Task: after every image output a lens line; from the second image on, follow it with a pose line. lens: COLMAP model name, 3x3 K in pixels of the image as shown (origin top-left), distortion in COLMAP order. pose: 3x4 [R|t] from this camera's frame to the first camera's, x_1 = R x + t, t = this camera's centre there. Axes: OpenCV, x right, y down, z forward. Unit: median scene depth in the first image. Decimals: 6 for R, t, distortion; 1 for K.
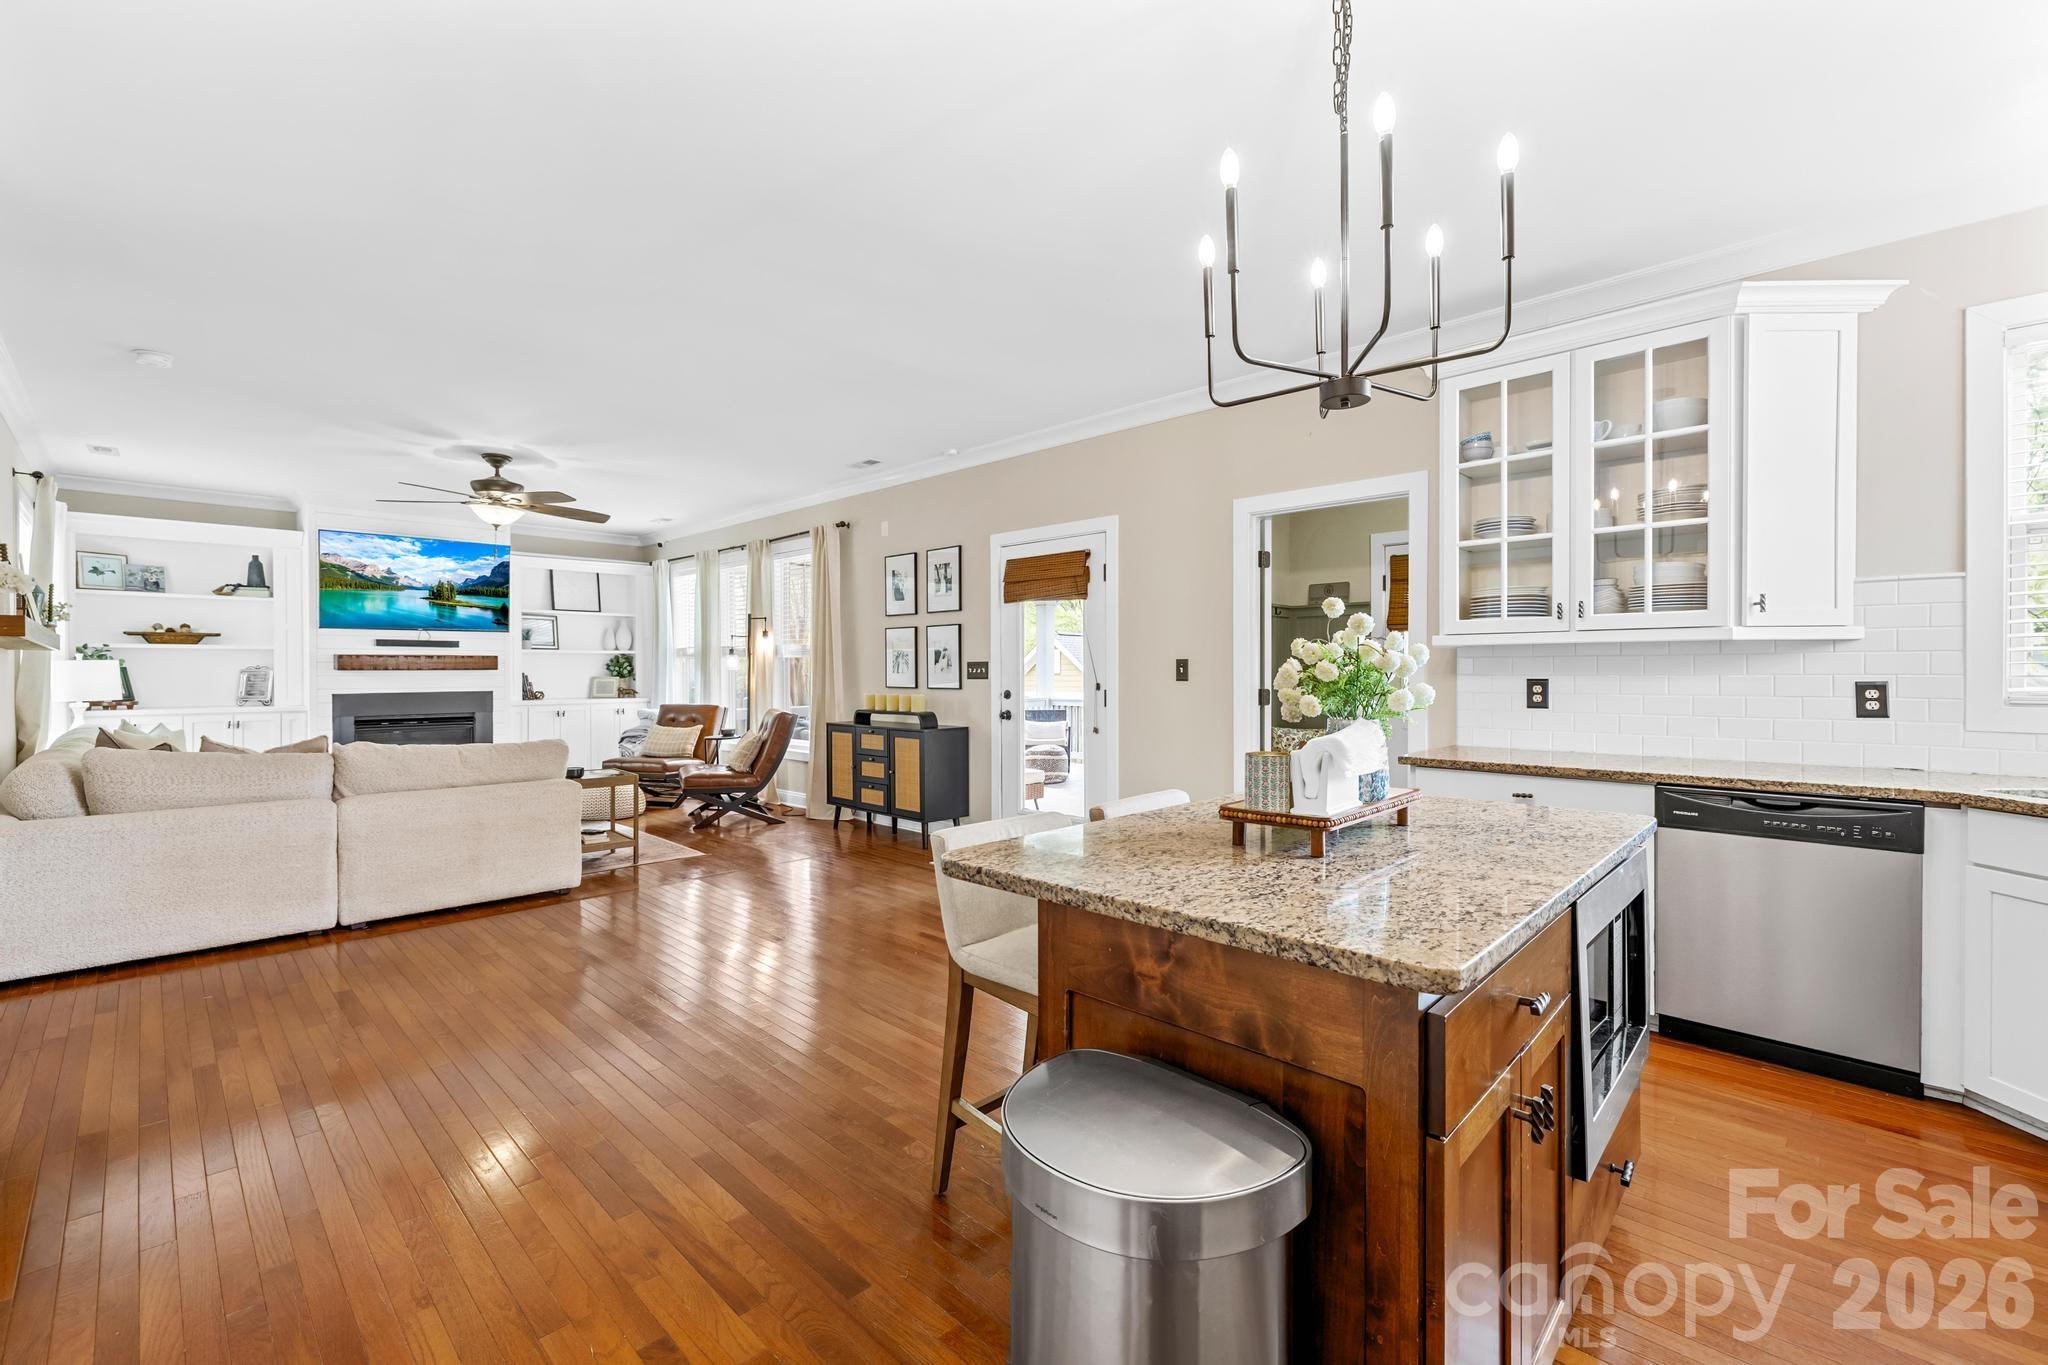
lens RADIAL K [[846.4, 0, 1027.9], [0, 846.4, 673.2], [0, 0, 1]] dist [-0.000537, -0.000236]
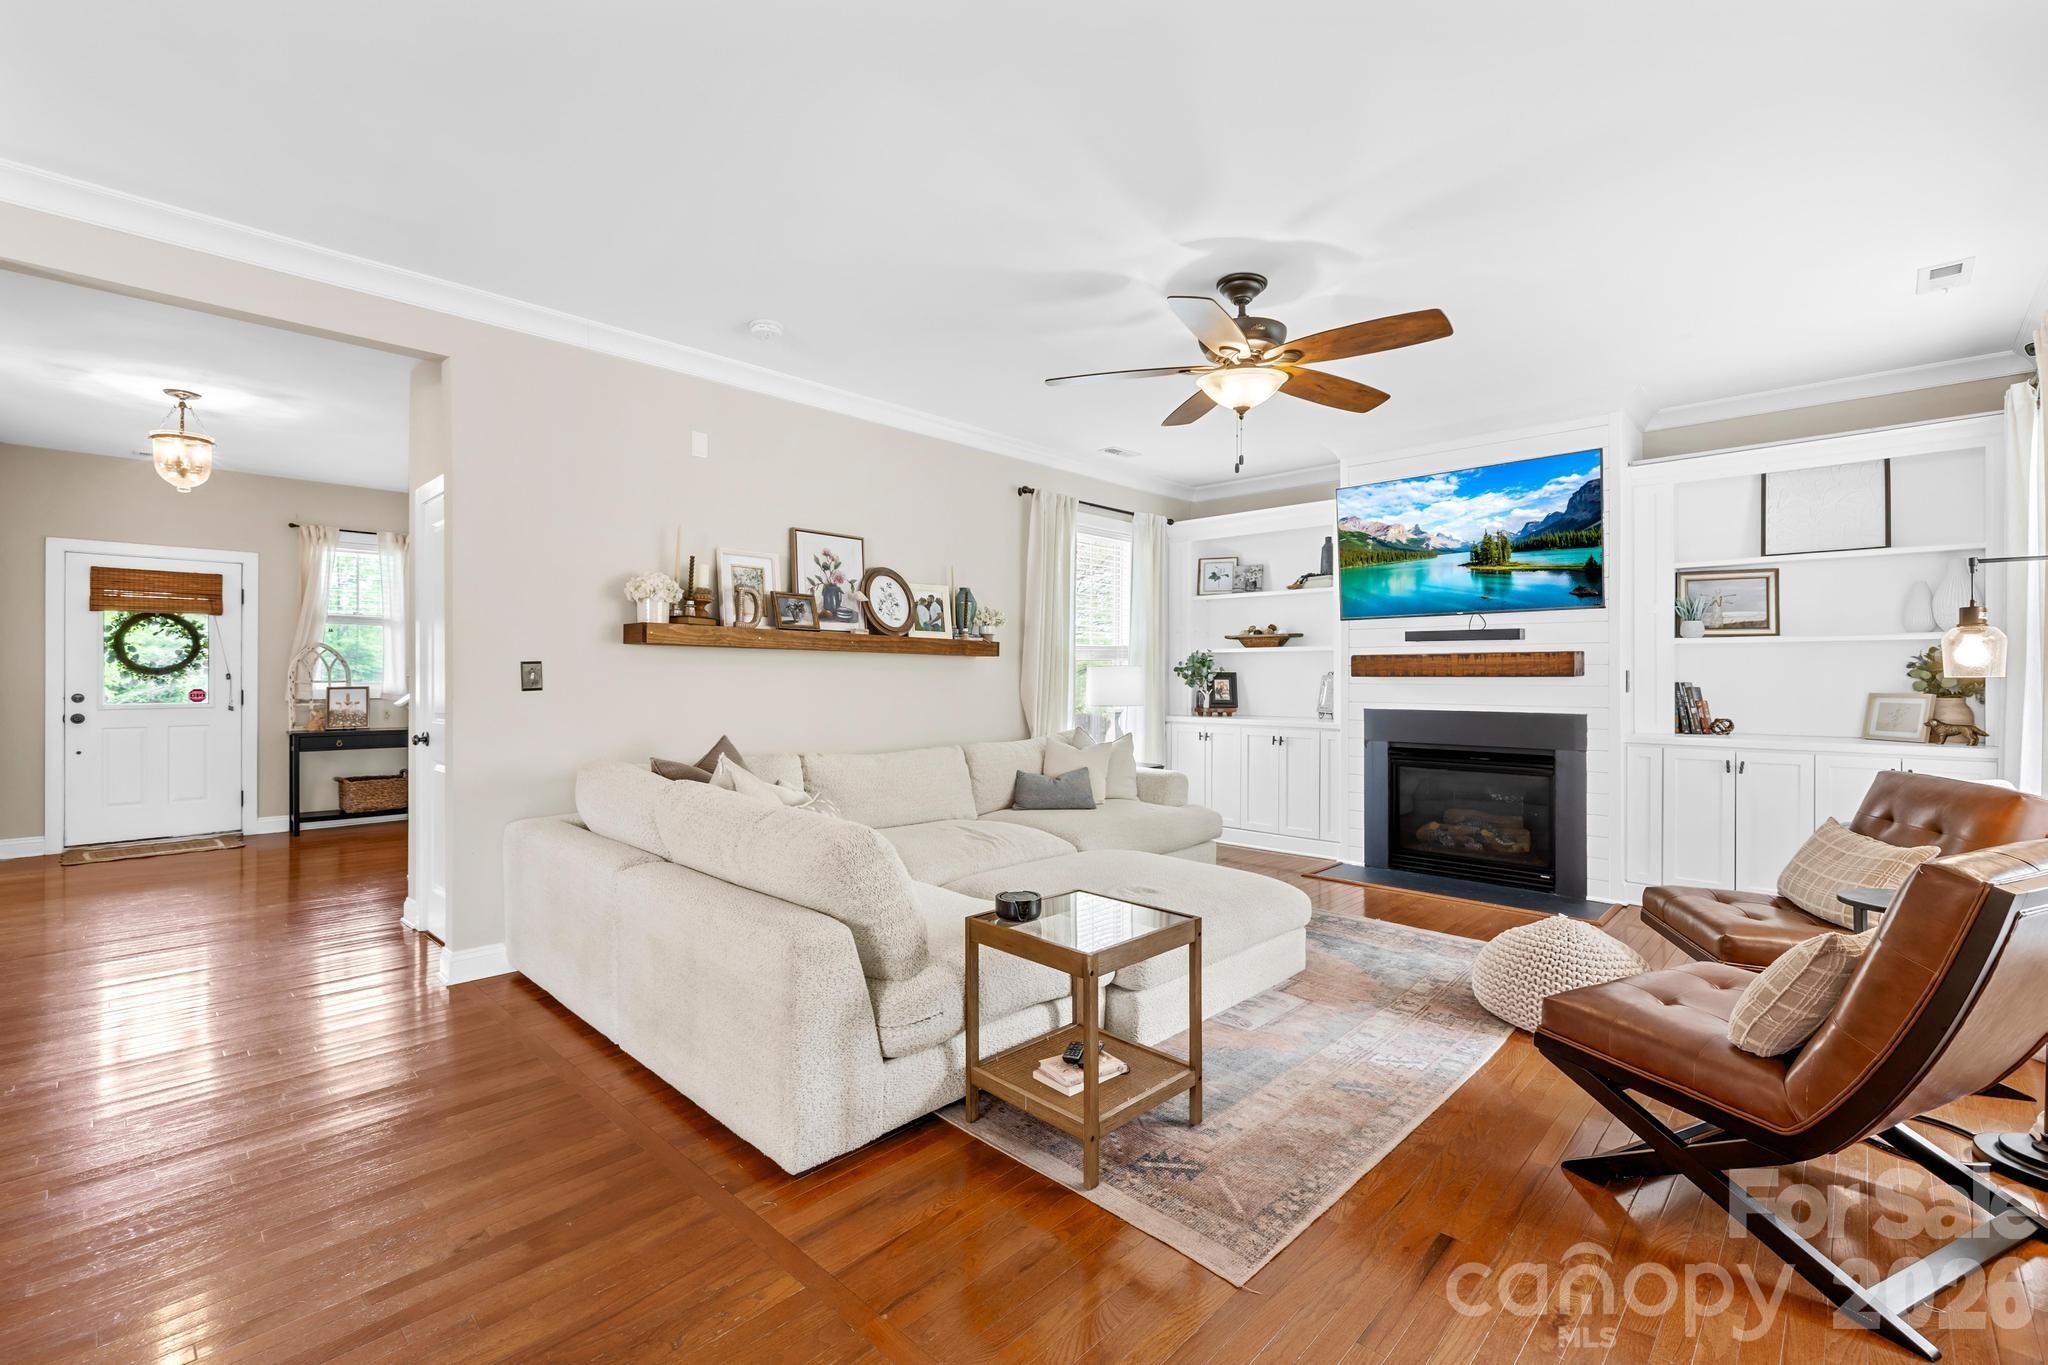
lens RADIAL K [[912.3, 0, 1043.5], [0, 912.3, 679.2], [0, 0, 1]] dist [-0.001387, -0.000287]
pose [[0.036121, 0.005014, -0.999335, -0.093991], [-0.004061, 0.999980, 0.004871, -0.010850], [0.999339, 0.003883, 0.036140, 1.514193]]
